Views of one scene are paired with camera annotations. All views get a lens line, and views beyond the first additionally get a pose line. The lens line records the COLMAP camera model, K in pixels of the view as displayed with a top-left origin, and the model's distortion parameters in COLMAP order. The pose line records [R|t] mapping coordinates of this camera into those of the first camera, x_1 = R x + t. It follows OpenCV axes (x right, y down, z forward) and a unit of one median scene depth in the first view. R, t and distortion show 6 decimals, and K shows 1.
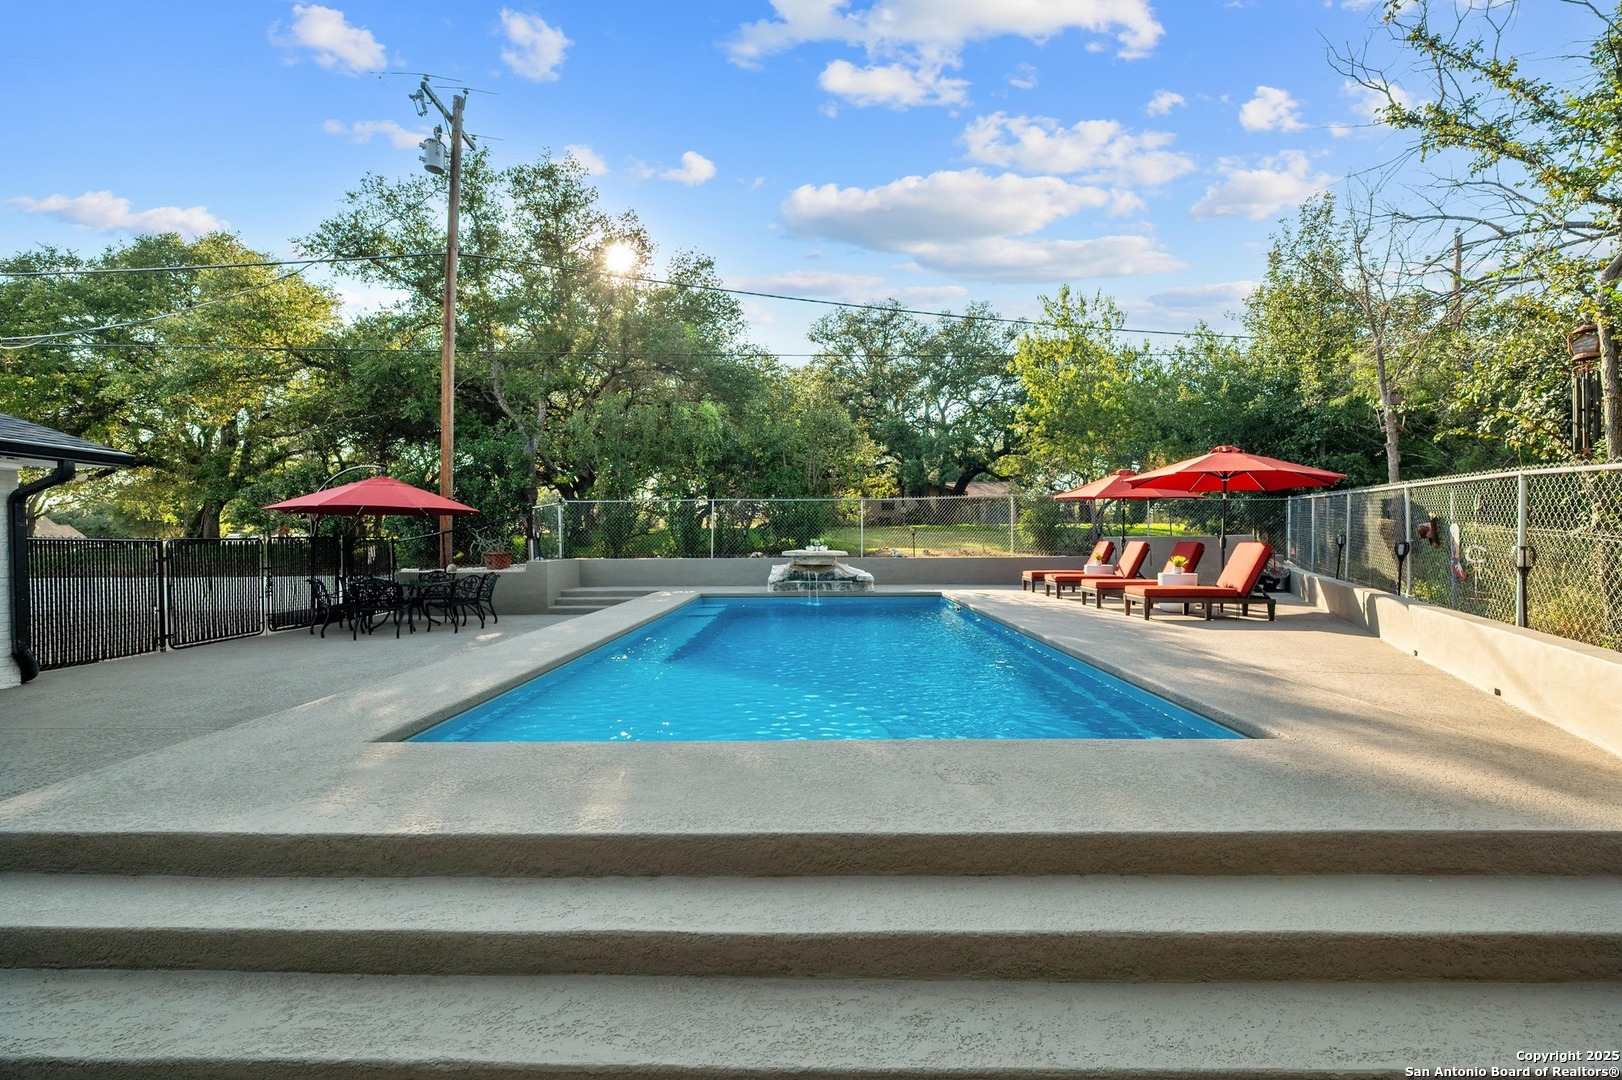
lens RADIAL K [[644.9, 0, 807.9], [0, 644.9, 543.2], [0, 0, 1]] dist [-0.008726, 0.000716]
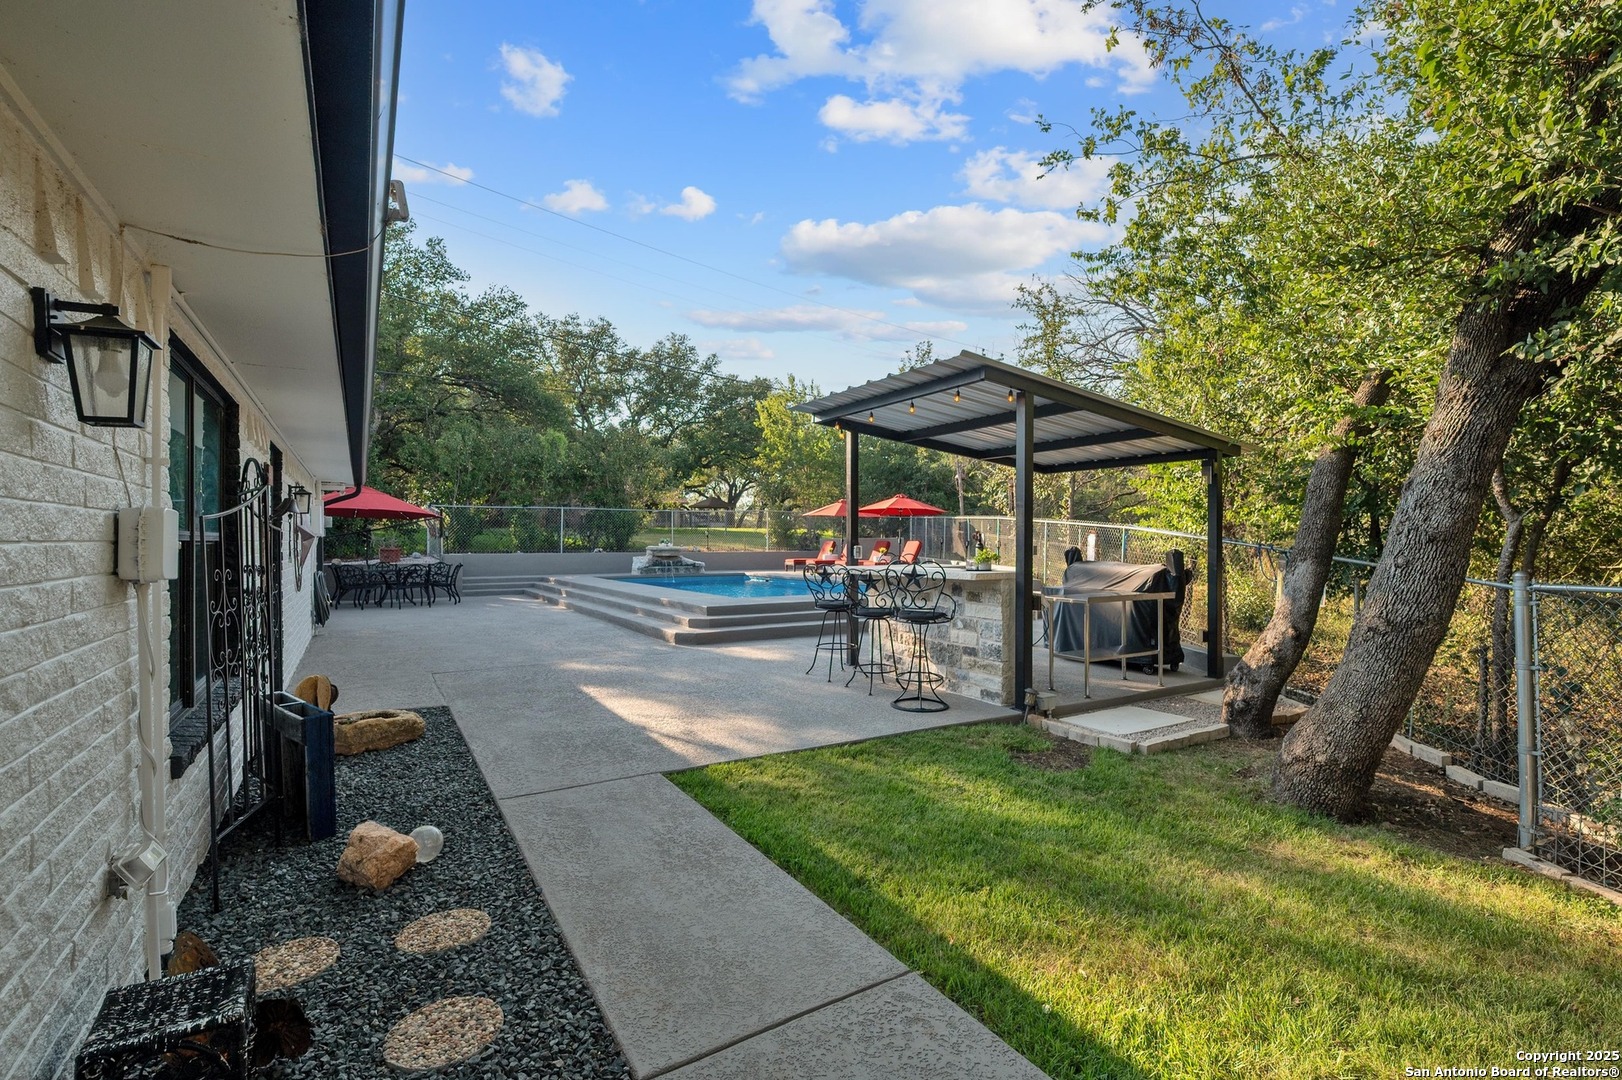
lens RADIAL K [[741.1, 0, 809.7], [0, 741.1, 544.3], [0, 0, 1]] dist [-0.020532, -0.000211]
pose [[0.844131, 0.003206, 0.536127, -0.576280], [-0.000848, 0.999989, -0.004646, 0.013293], [-0.536136, 0.003467, 0.844125, -0.561300]]
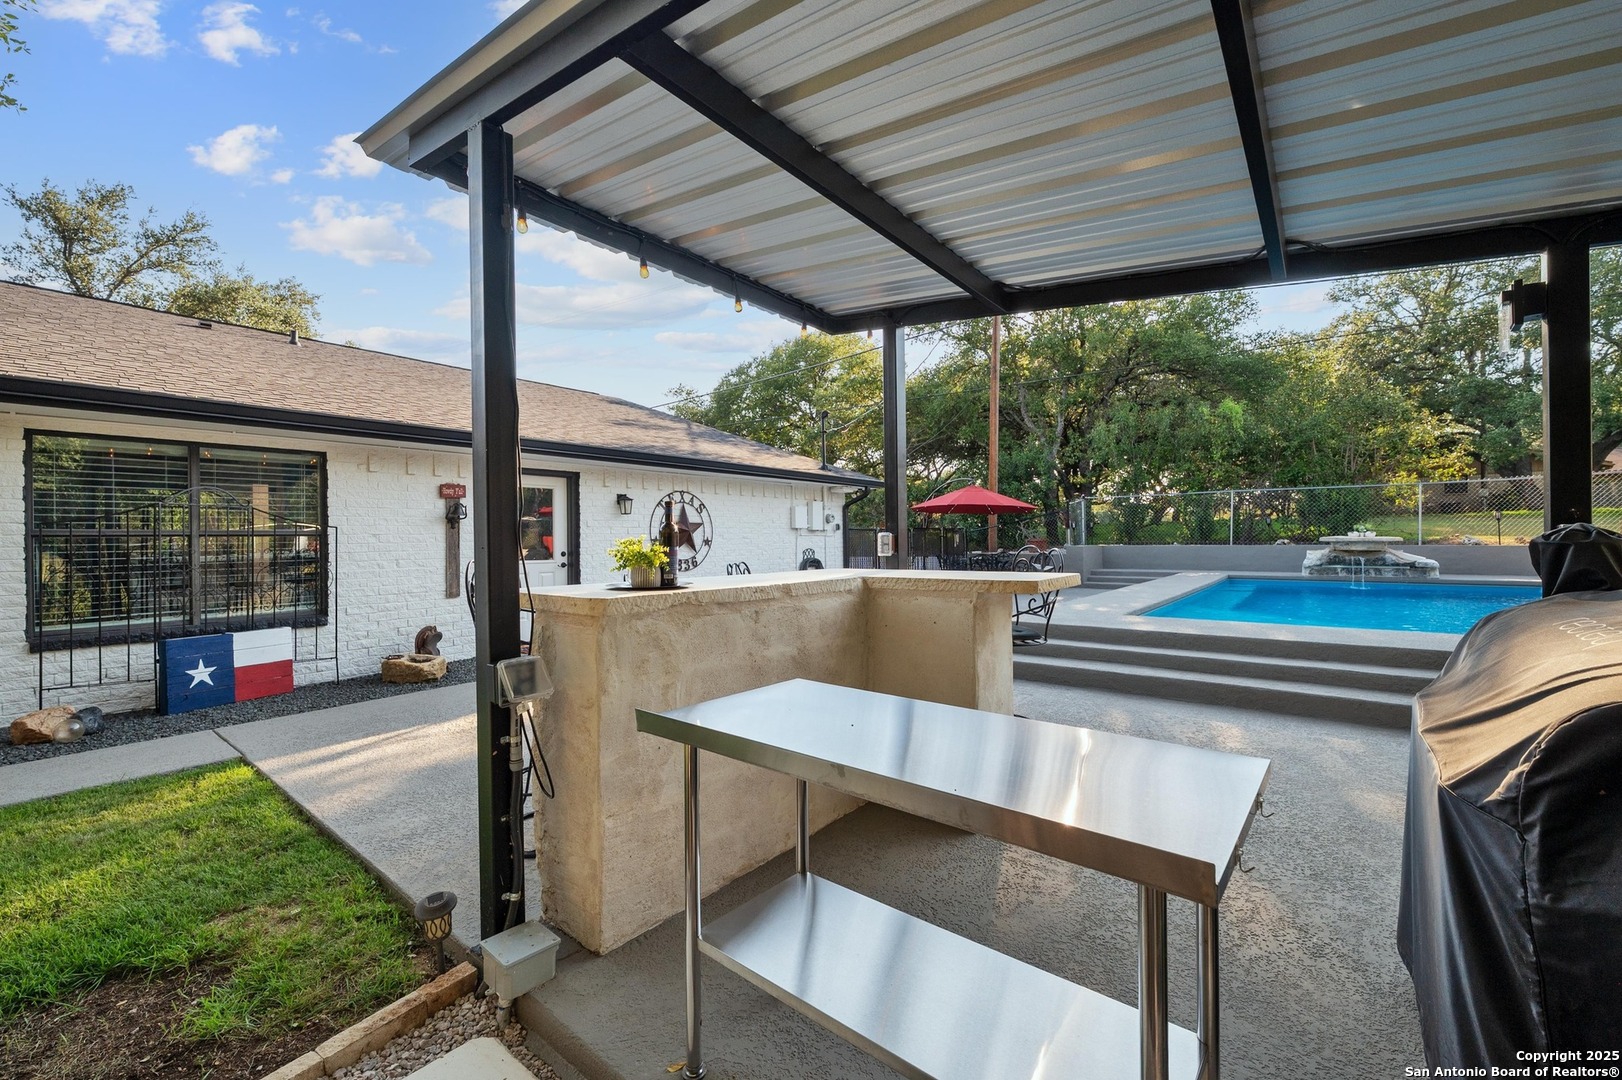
lens RADIAL K [[644.9, 0, 814.0], [0, 644.9, 539.5], [0, 0, 1]] dist [-0.008726, 0.000716]
pose [[0.788070, -0.000192, -0.615586, -0.042179], [0.000714, 1.000000, 0.000602, 0.013922], [0.615586, -0.000914, 0.788069, -0.307824]]
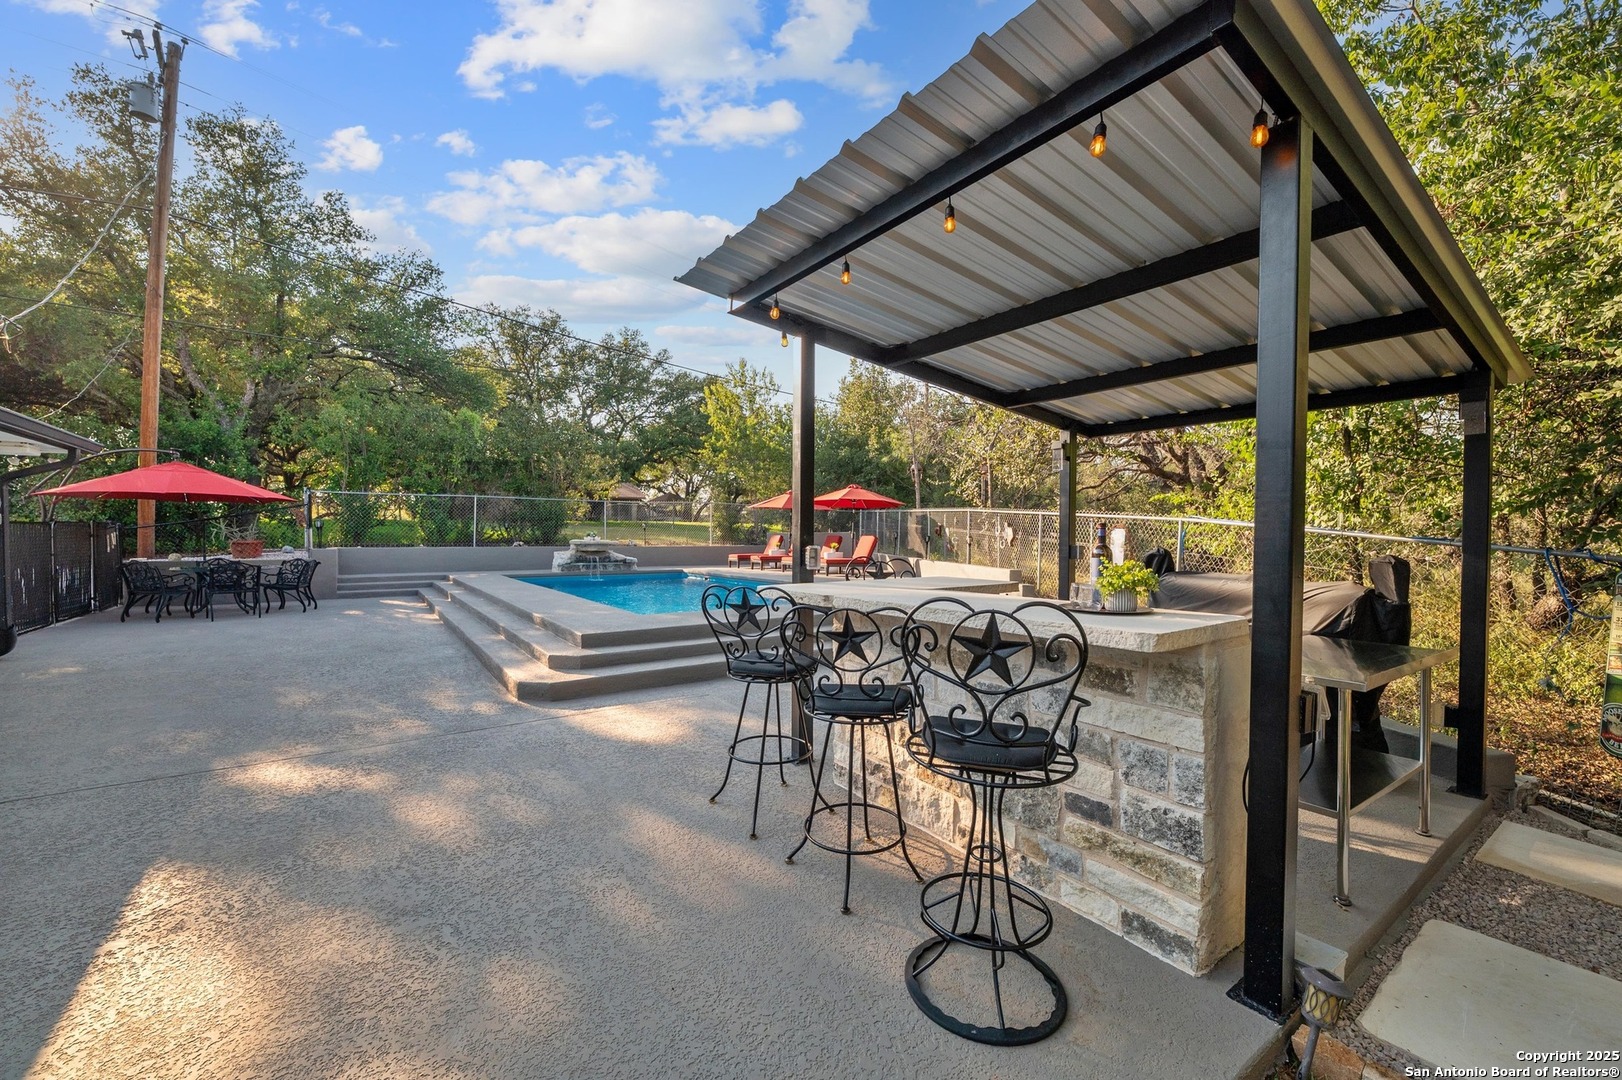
lens RADIAL K [[644.9, 0, 805.8], [0, 644.9, 541.4], [0, 0, 1]] dist [-0.008726, 0.000716]
pose [[0.807142, 0.004049, 0.590344, -0.384005], [-0.005897, 0.999982, 0.001203, 0.009281], [-0.590328, -0.004453, 0.807151, -0.292283]]
